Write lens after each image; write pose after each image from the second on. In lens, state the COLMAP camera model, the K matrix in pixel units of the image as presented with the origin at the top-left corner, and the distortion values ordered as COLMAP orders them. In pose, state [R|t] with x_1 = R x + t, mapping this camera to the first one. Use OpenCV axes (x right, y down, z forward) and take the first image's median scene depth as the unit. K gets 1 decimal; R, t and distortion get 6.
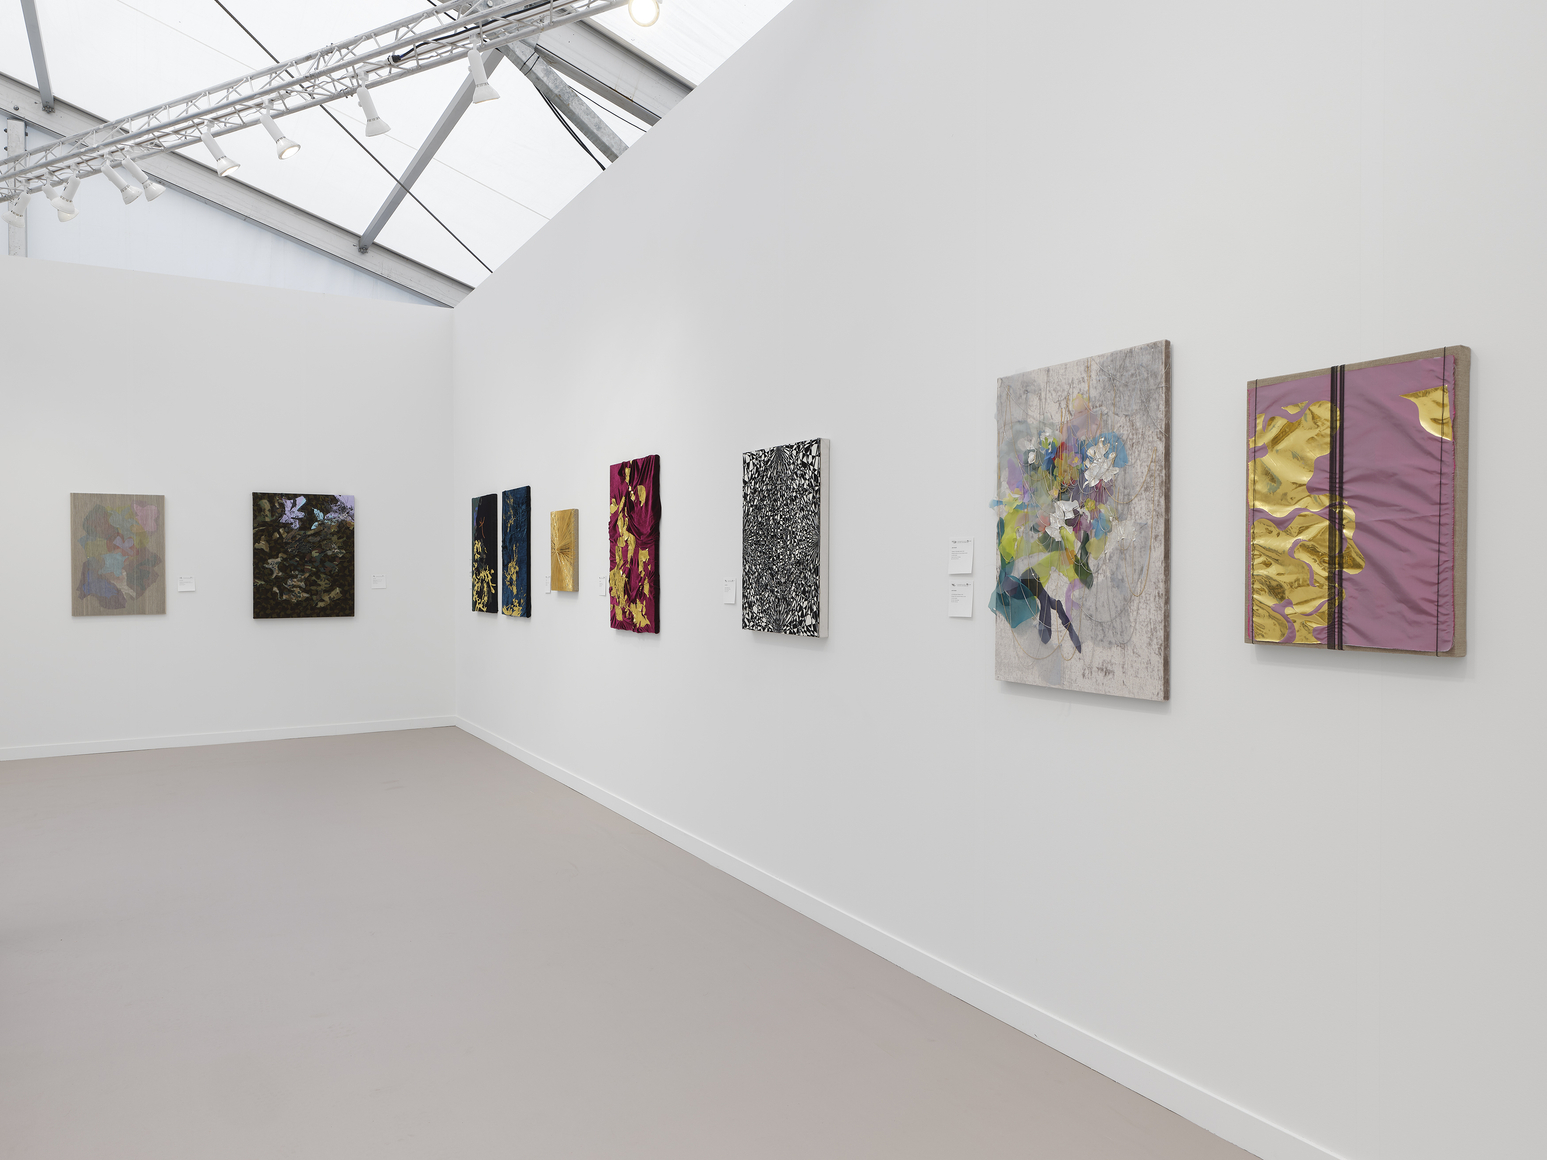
lens RADIAL K [[1046.5, 0, 773.5], [0, 1046.5, 580.0], [0, 0, 1]] dist [-0.000230, 0.001633]
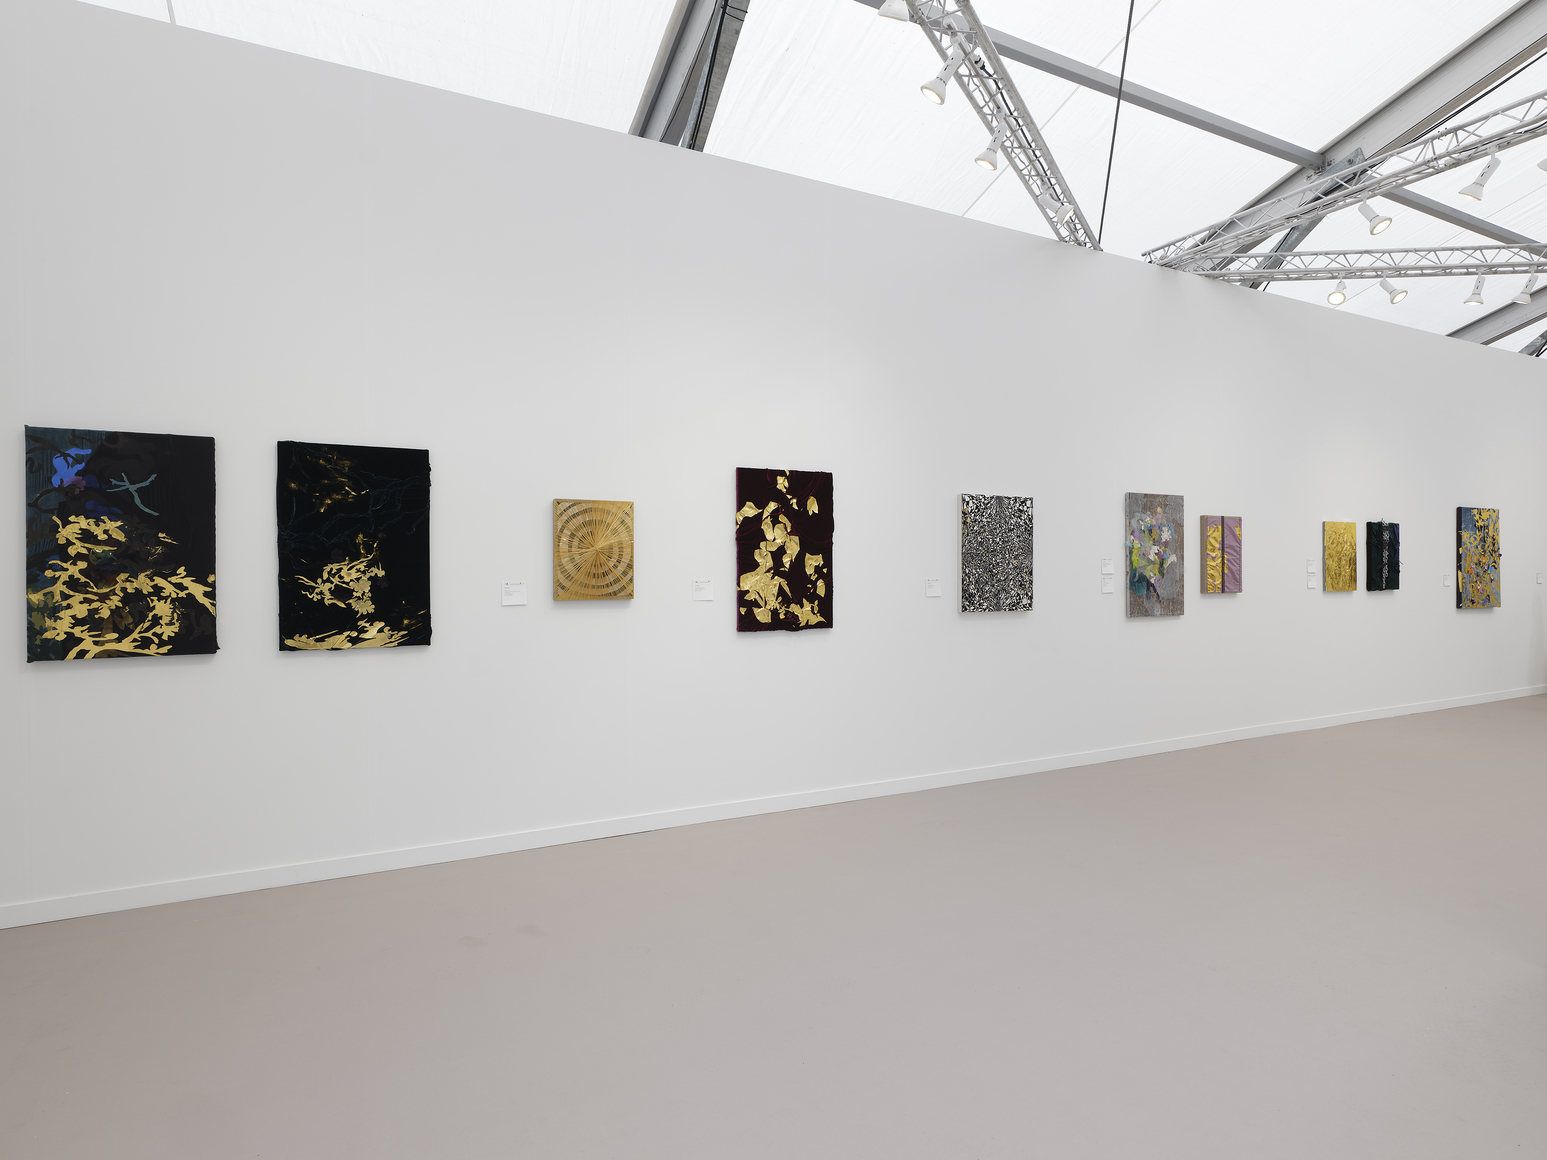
lens RADIAL K [[1063.0, 0, 773.5], [0, 1063.0, 580.0], [0, 0, 1]] dist [0.000793, 0.000209]
pose [[-0.042023, 0.000478, 0.999117, -1.003170], [0.017169, 0.999853, 0.000244, -0.002431], [-0.998969, 0.017164, -0.042025, 0.876924]]
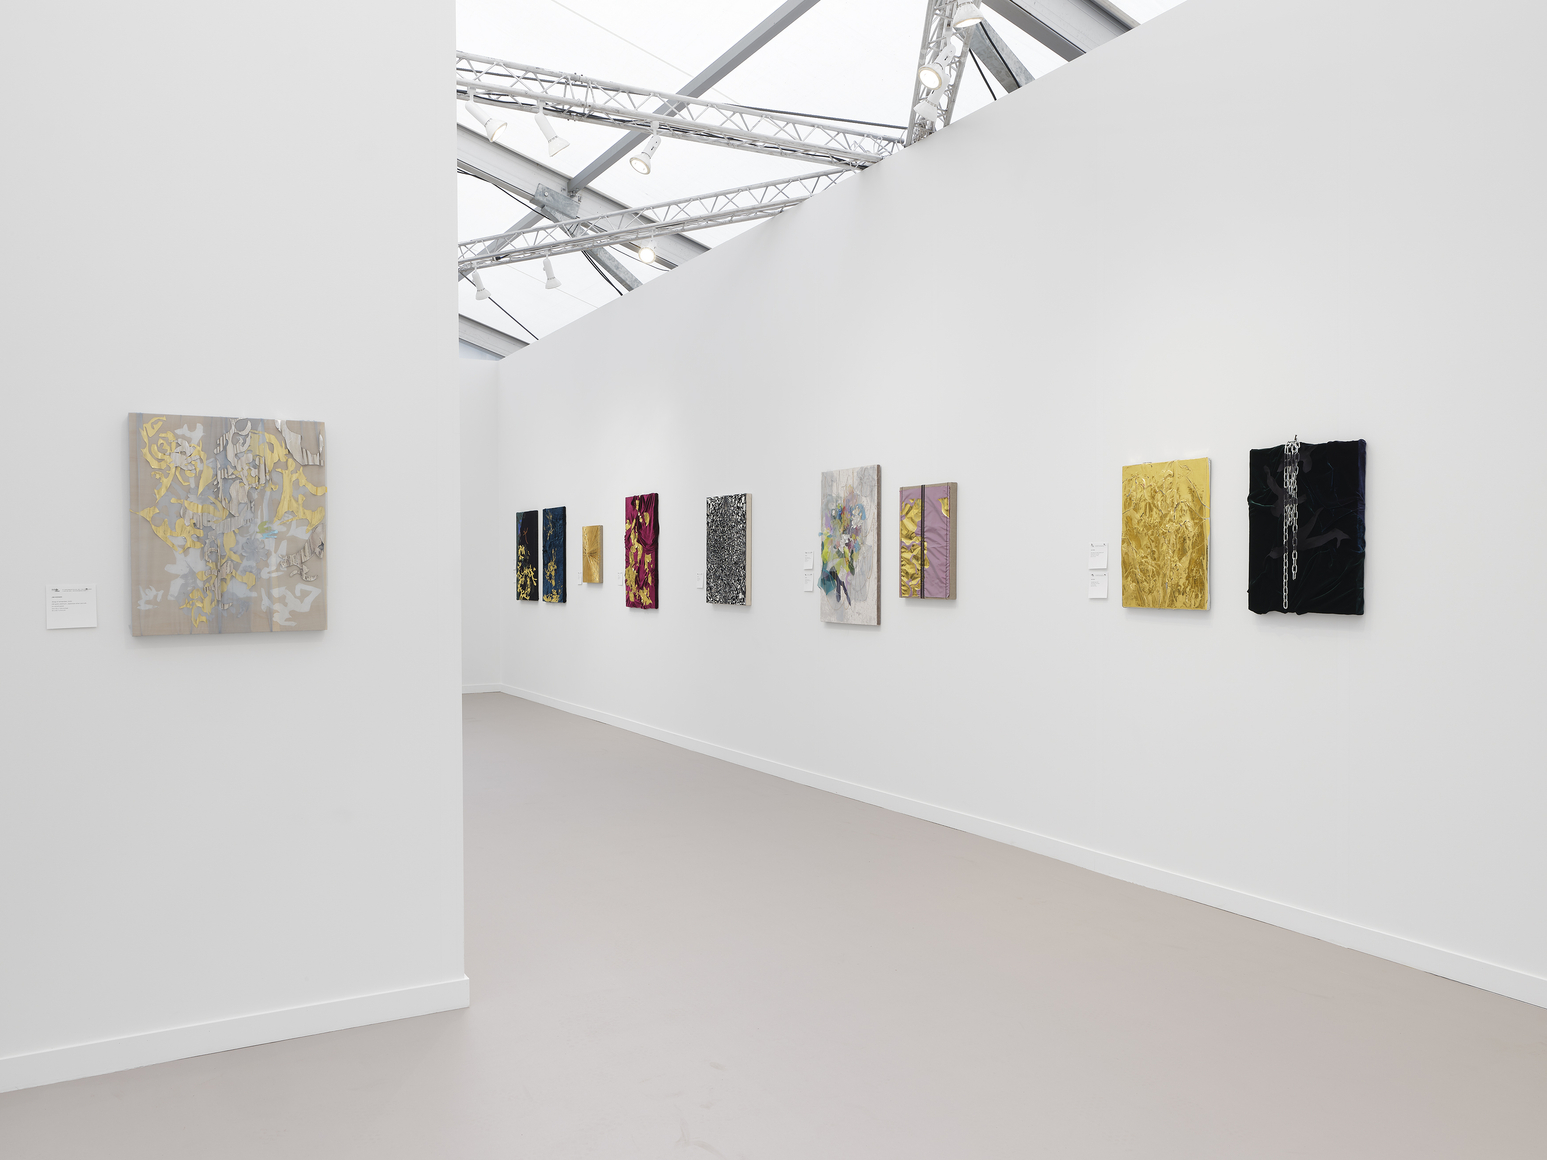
lens RADIAL K [[1184.8, 0, 773.5], [0, 1184.8, 580.0], [0, 0, 1]] dist [-0.003624, -0.000349]
pose [[0.999791, -0.000929, -0.020443, 0.076658], [0.000926, 1.000000, -0.000148, 0.007189], [0.020443, 0.000129, 0.999791, -0.588968]]
